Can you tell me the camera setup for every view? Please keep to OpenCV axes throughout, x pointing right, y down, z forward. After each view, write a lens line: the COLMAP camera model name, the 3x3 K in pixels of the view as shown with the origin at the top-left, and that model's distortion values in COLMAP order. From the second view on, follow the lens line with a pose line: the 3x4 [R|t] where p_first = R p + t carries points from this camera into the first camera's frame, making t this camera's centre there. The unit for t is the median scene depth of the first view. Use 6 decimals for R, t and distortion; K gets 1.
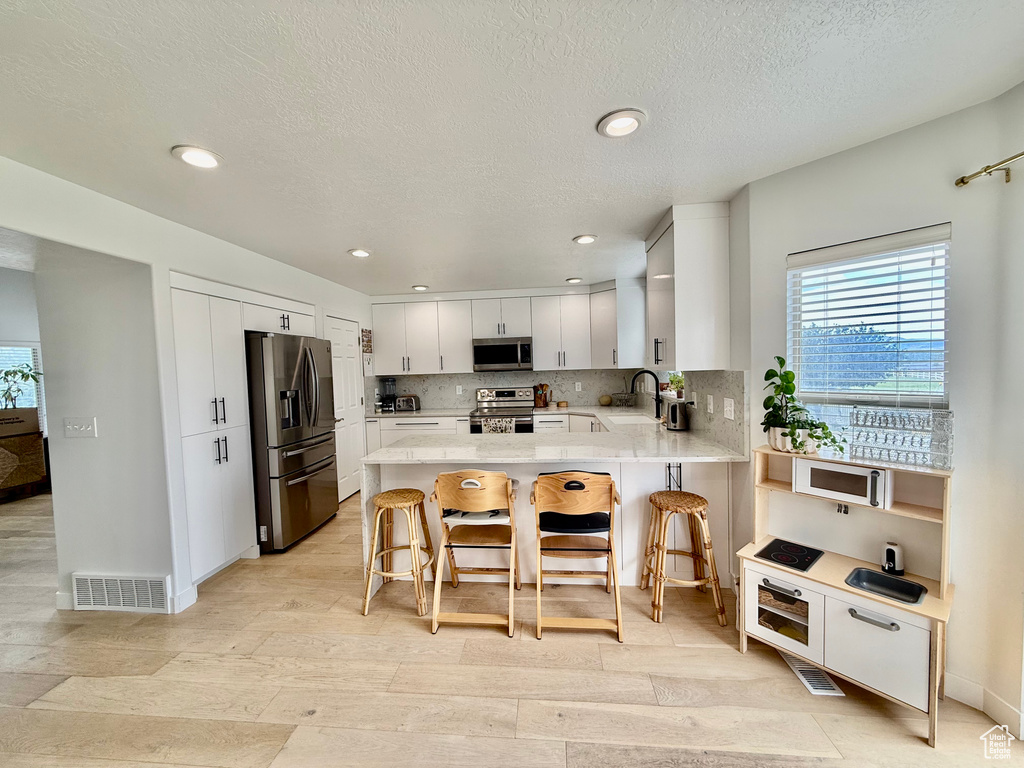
lens RADIAL K [[408.5, 0, 509.9], [0, 408.5, 383.8], [0, 0, 1]] dist [0.002889, 0.000066]
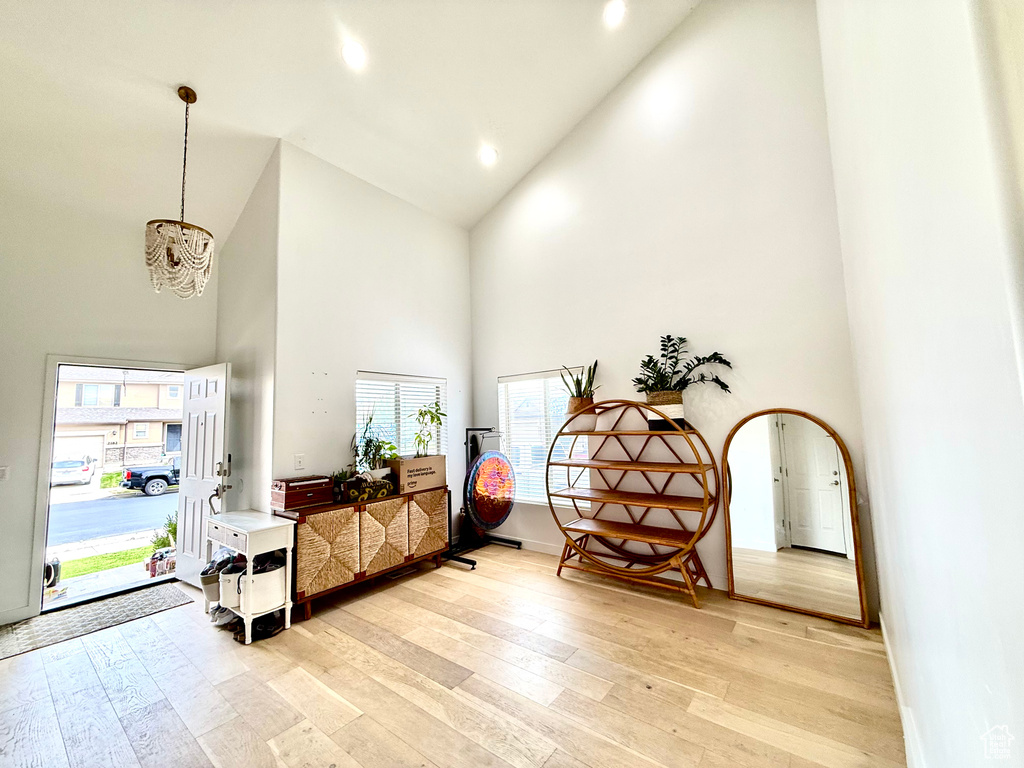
lens RADIAL K [[408.5, 0, 509.9], [0, 408.5, 383.8], [0, 0, 1]] dist [0.002889, 0.000066]
pose [[0.843130, -0.042641, -0.536017, -0.613481], [-0.021034, 0.993472, -0.112118, 0.004425], [0.537299, 0.105805, 0.836729, 0.379657]]
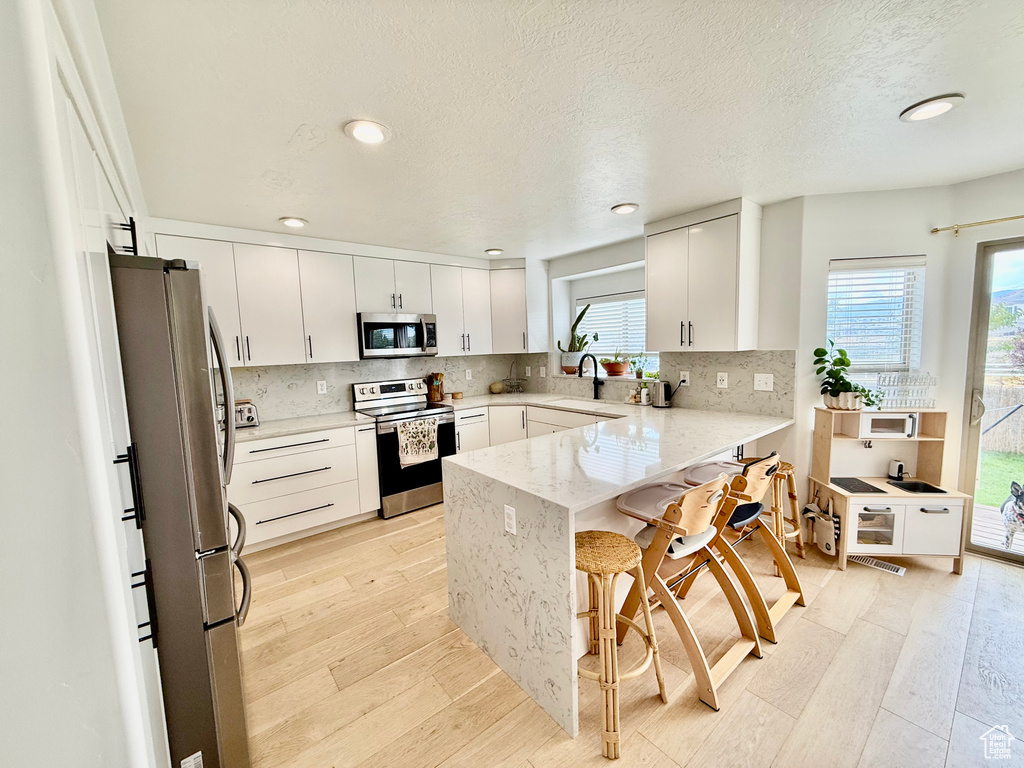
lens RADIAL K [[408.5, 0, 509.9], [0, 408.5, 383.8], [0, 0, 1]] dist [0.002889, 0.000066]
pose [[0.713696, -0.057969, 0.698053, -0.415021], [0.039581, 0.998315, 0.042437, -0.007413], [-0.699337, -0.002658, 0.714787, 0.329514]]
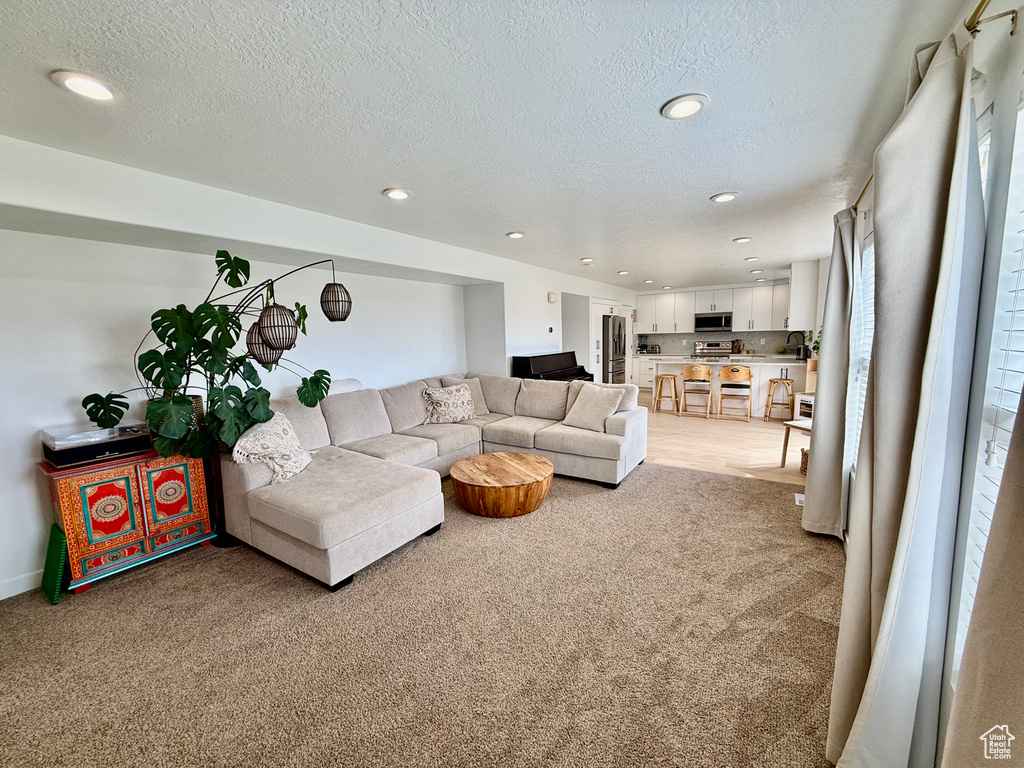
lens RADIAL K [[408.5, 0, 509.9], [0, 408.5, 383.8], [0, 0, 1]] dist [0.002889, 0.000066]
pose [[0.884504, 0.063685, -0.462166, 0.040821], [-0.021221, 0.995106, 0.096509, 0.042775], [0.466050, -0.075555, 0.881526, -1.024159]]
